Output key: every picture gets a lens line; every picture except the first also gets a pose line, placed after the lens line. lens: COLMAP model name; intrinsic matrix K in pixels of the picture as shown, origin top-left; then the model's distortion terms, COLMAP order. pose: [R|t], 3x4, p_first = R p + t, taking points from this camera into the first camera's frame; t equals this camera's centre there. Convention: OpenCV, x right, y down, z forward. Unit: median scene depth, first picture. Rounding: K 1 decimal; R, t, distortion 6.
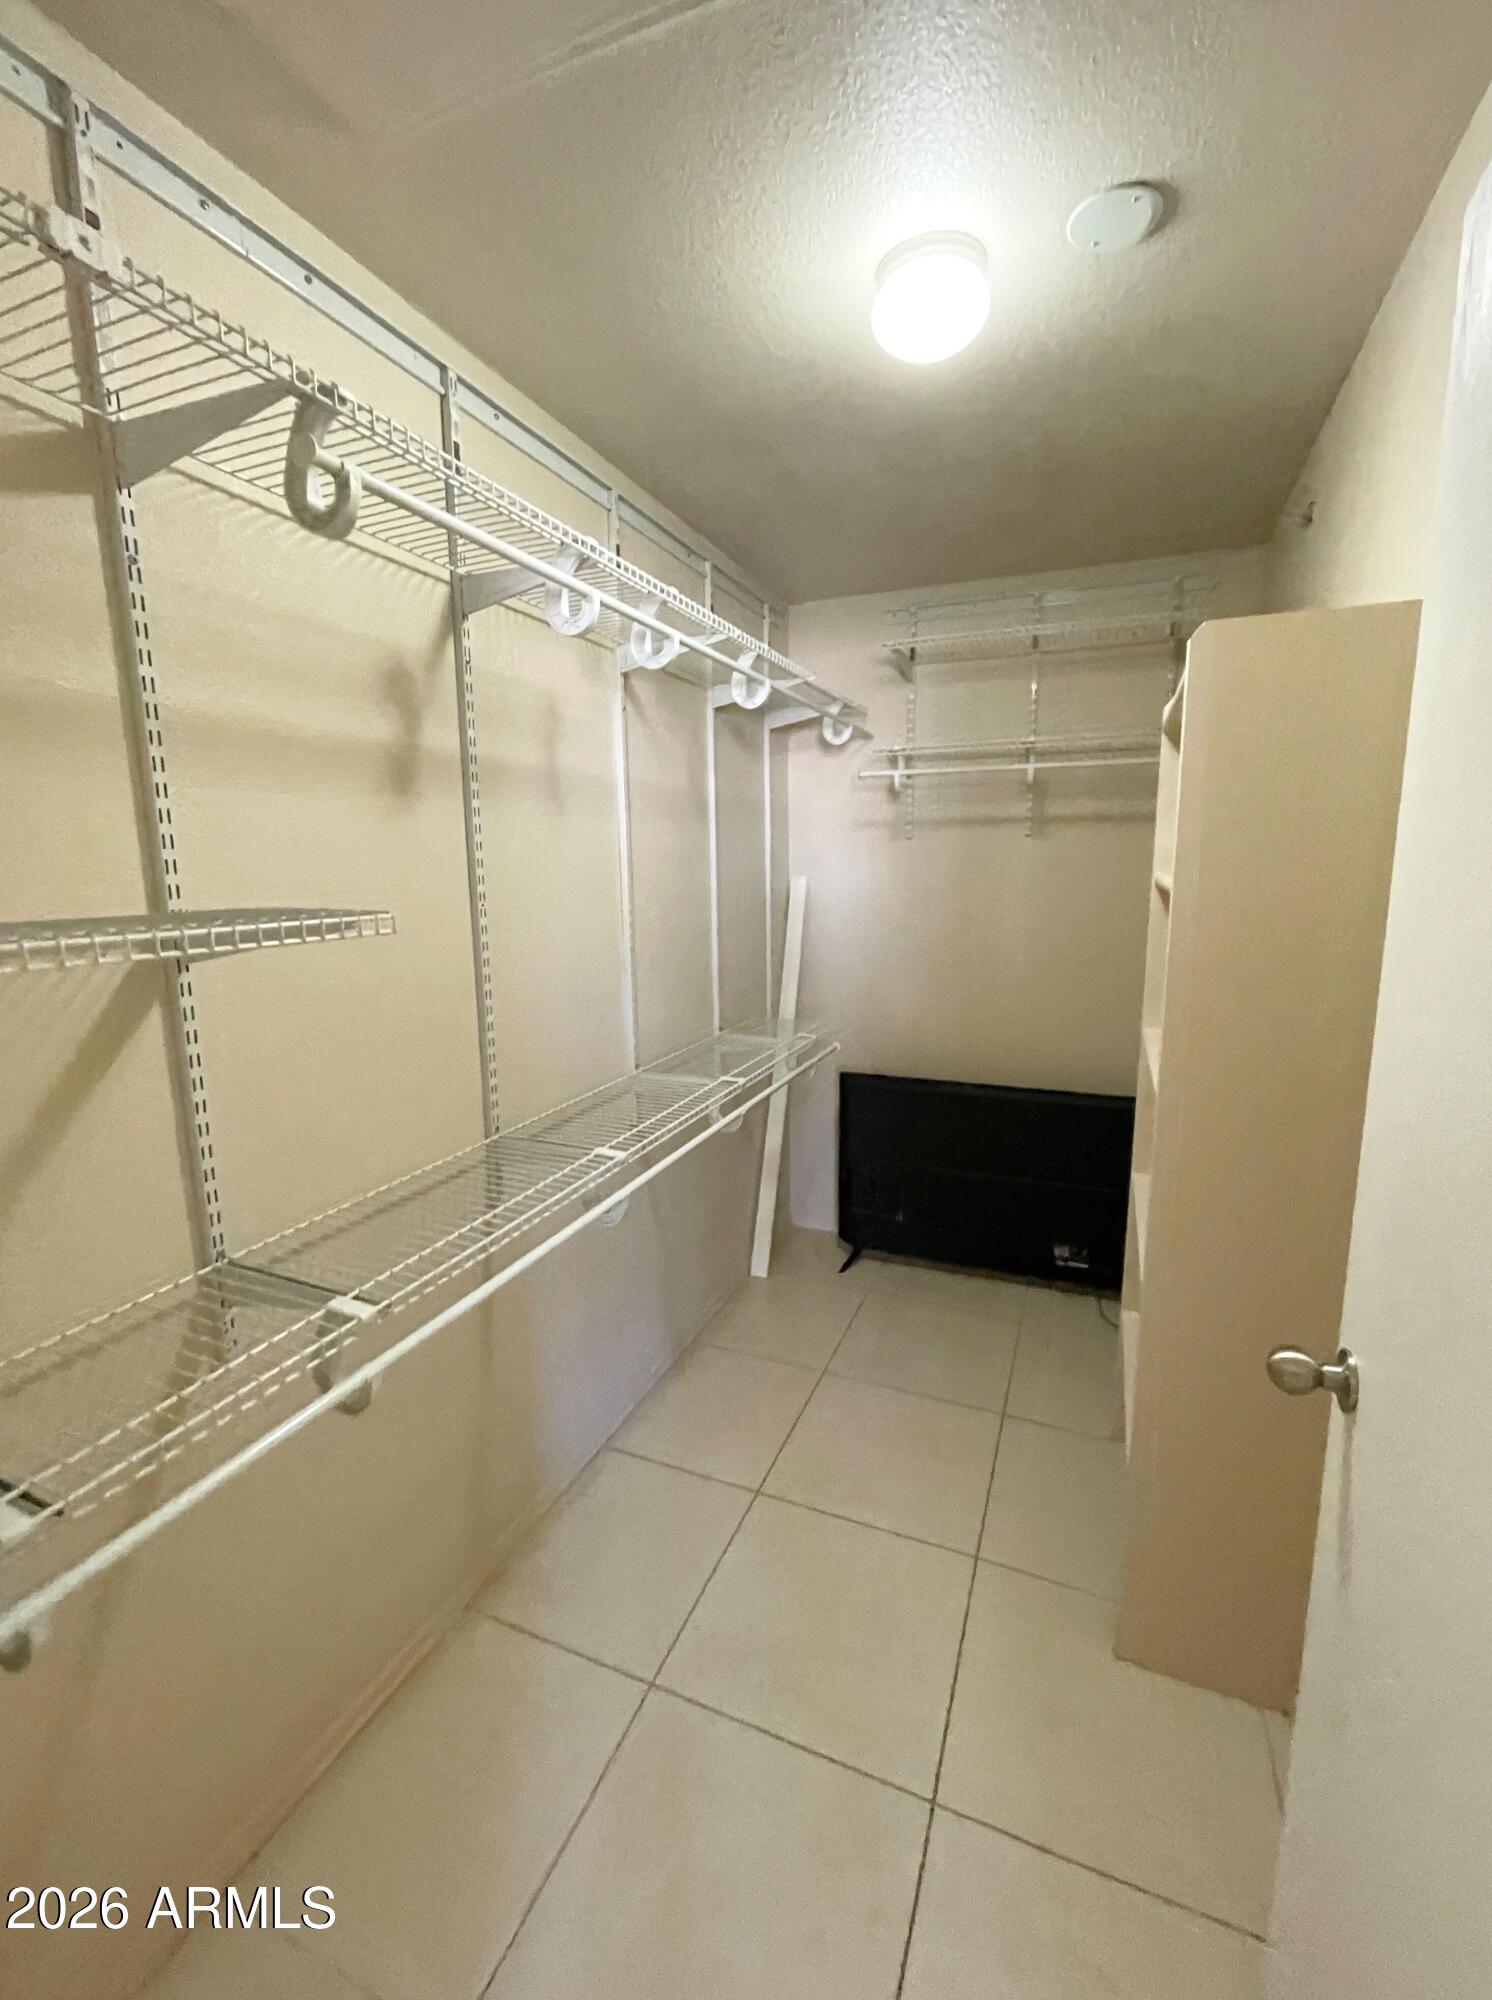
lens RADIAL K [[847.7, 0, 743.4], [0, 847.7, 991.0], [0, 0, 1]] dist [-0.003793, -0.000683]
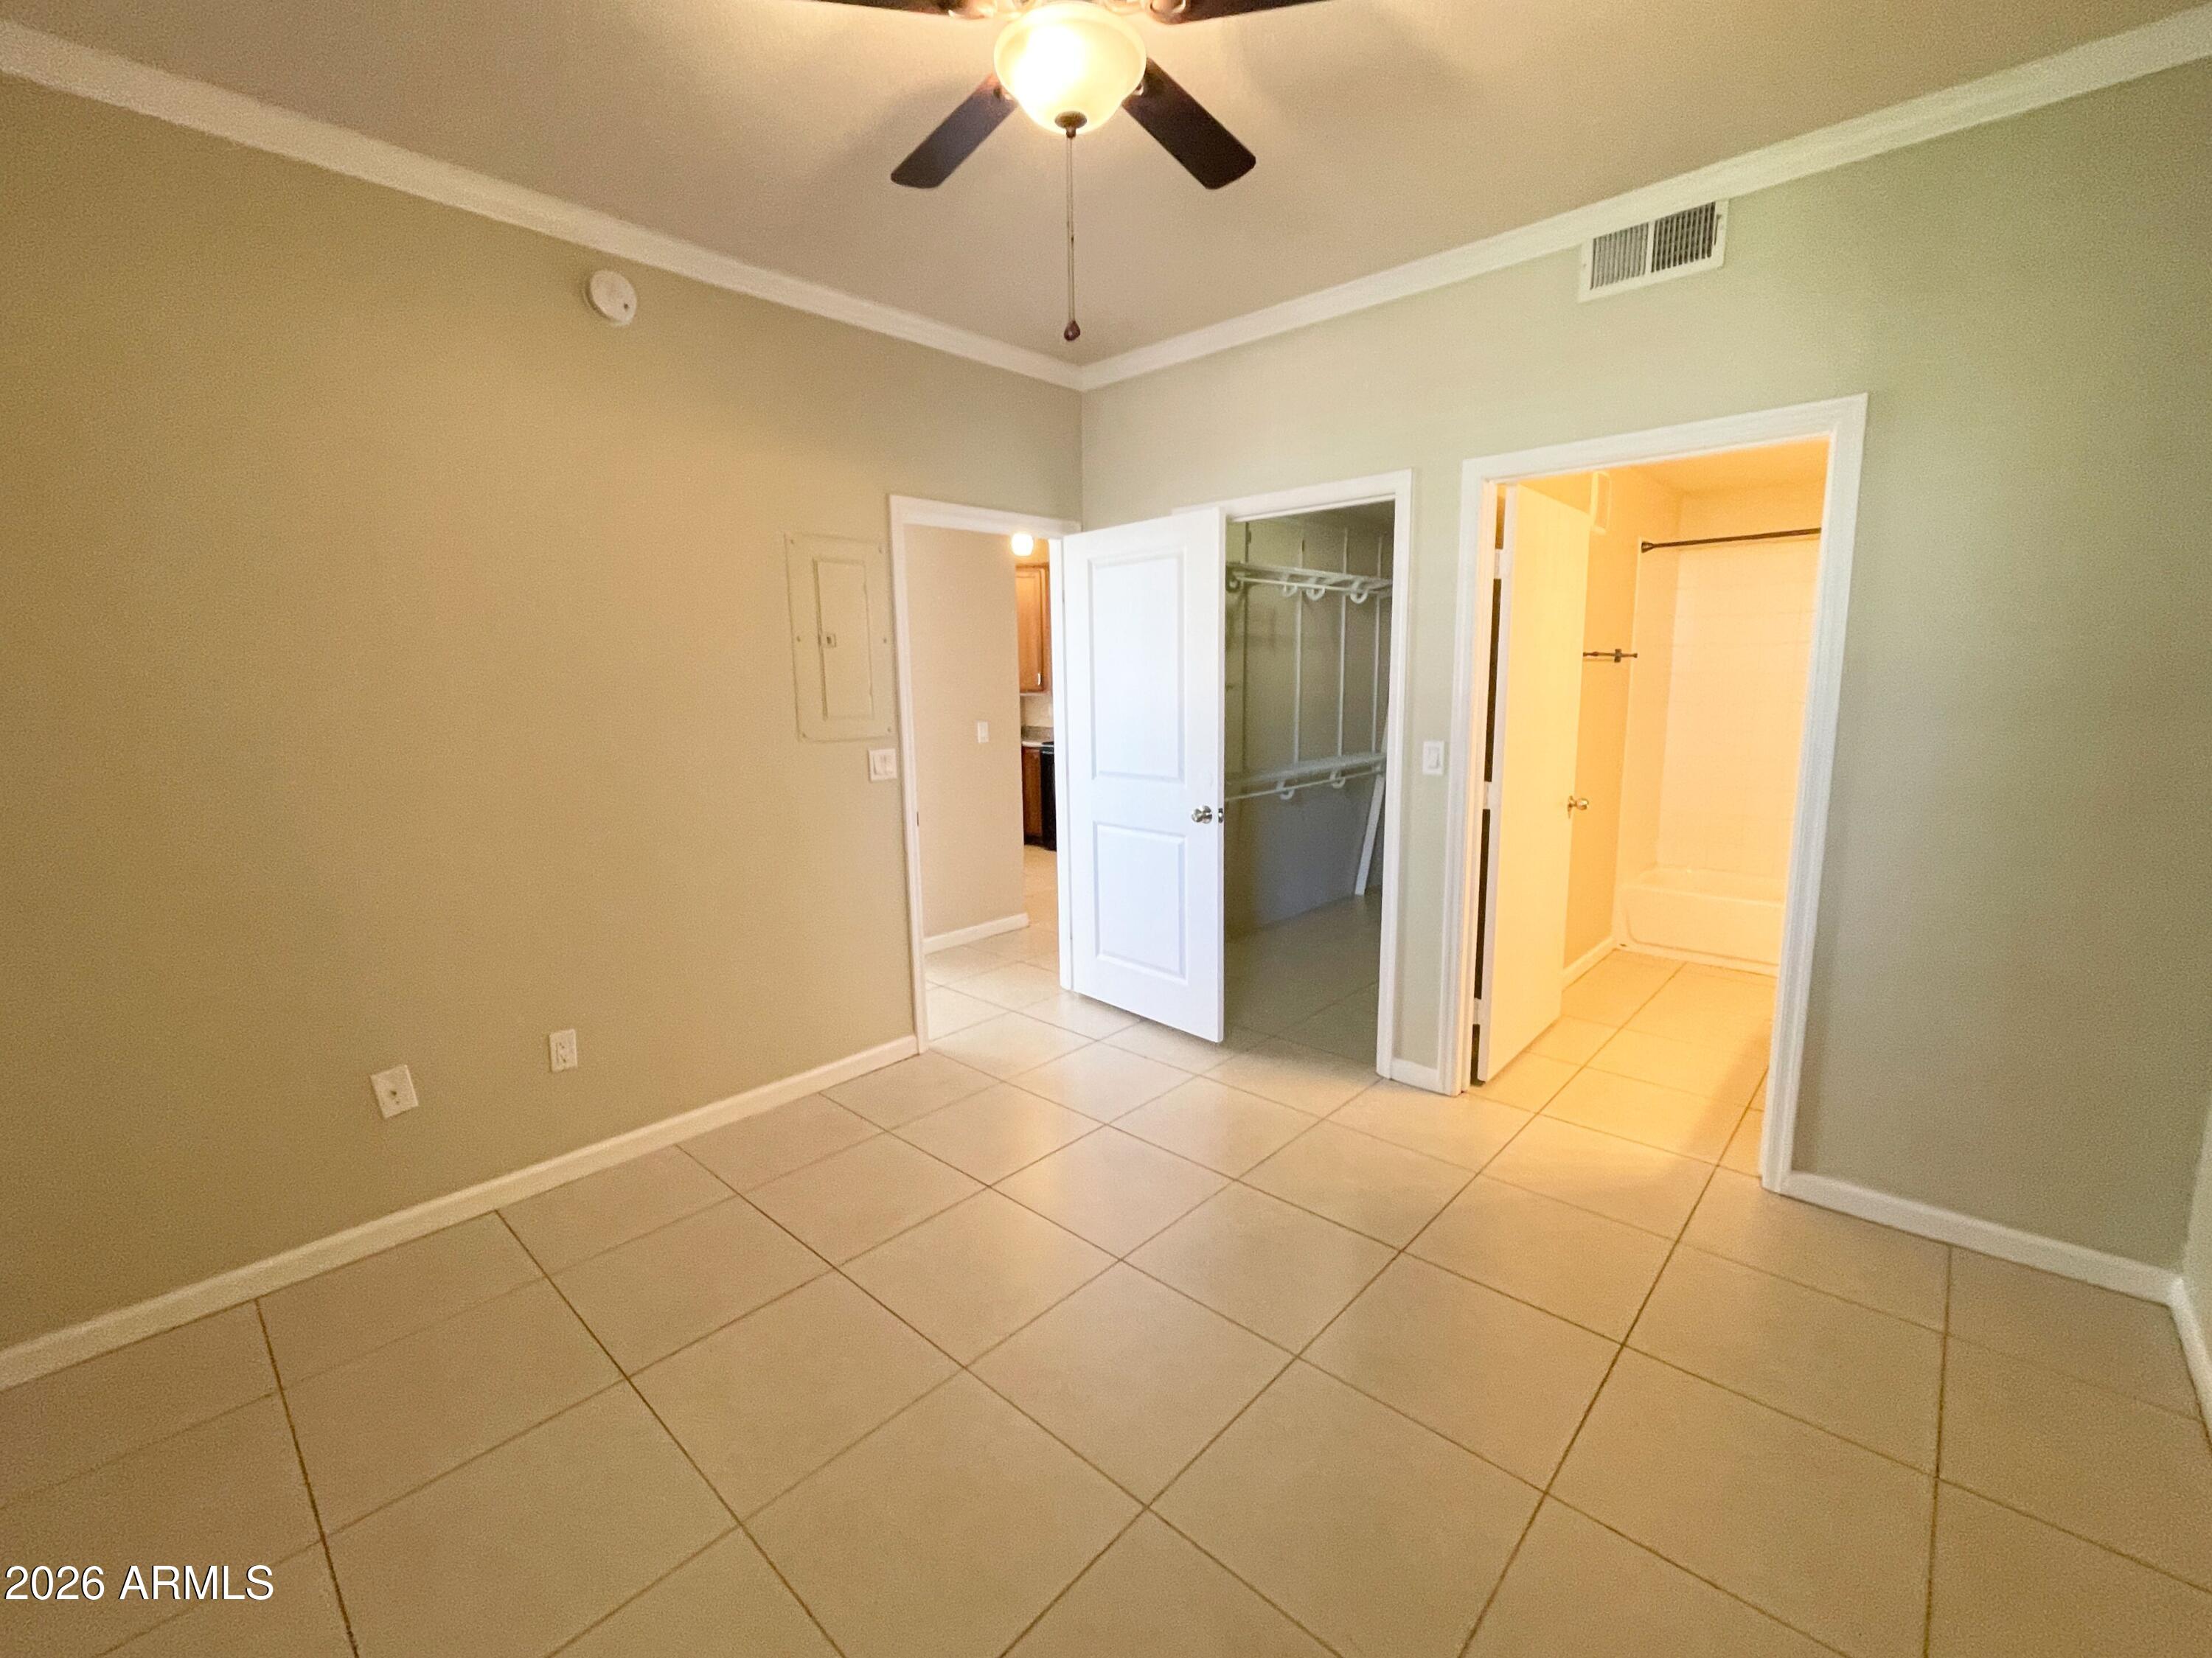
lens RADIAL K [[937.5, 0, 1095.9], [0, 937.5, 811.8], [0, 0, 1]] dist [-0.003793, -0.000683]
pose [[0.938824, 0.042614, -0.341750, 0.267124], [-0.042022, 0.999075, 0.009140, 0.273081], [0.341824, 0.005780, 0.939746, -1.856735]]
